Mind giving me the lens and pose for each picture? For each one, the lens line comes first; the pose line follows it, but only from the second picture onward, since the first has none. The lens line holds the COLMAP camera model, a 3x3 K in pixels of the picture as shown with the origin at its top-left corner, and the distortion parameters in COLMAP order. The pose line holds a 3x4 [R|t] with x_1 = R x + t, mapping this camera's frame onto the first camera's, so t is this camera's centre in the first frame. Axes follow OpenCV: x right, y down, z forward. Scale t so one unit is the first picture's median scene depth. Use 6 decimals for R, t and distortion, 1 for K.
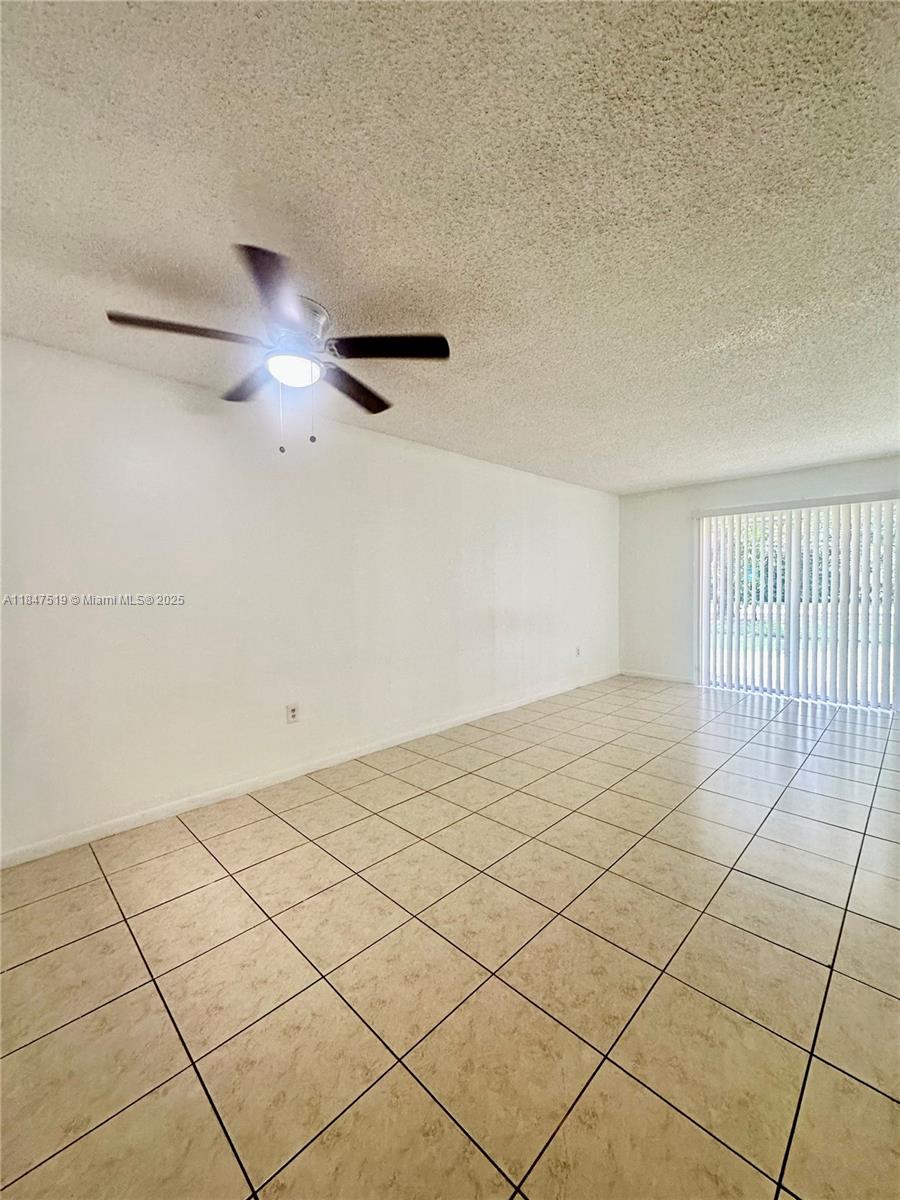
lens RADIAL K [[479.2, 0, 450.0], [0, 479.2, 600.0], [0, 0, 1]] dist [-0.000826, -0.000103]
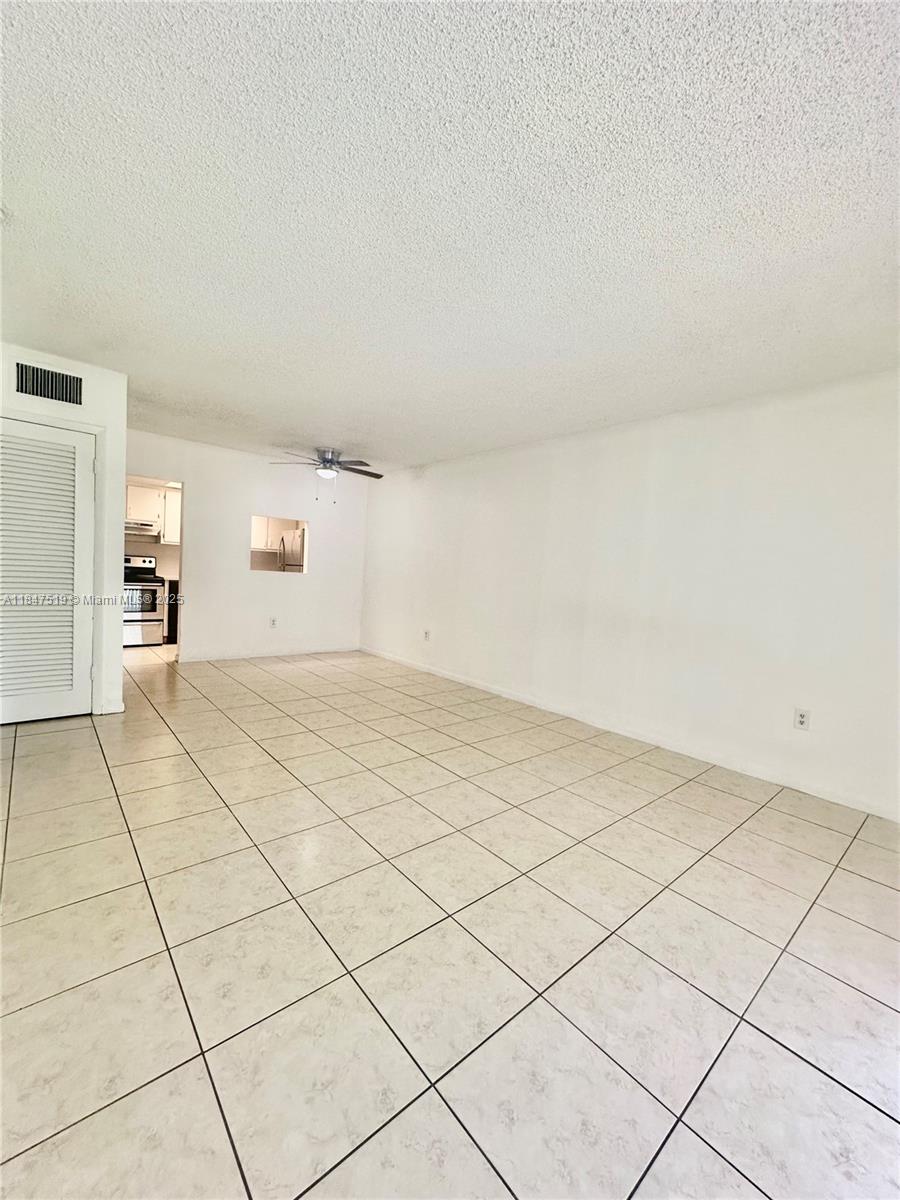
lens RADIAL K [[479.2, 0, 450.0], [0, 479.2, 600.0], [0, 0, 1]] dist [-0.000826, -0.000103]
pose [[-0.080356, 0.062708, -0.994792, 1.038381], [-0.098024, 0.992684, 0.070493, -0.017099], [0.991935, 0.103178, -0.073621, 0.883611]]
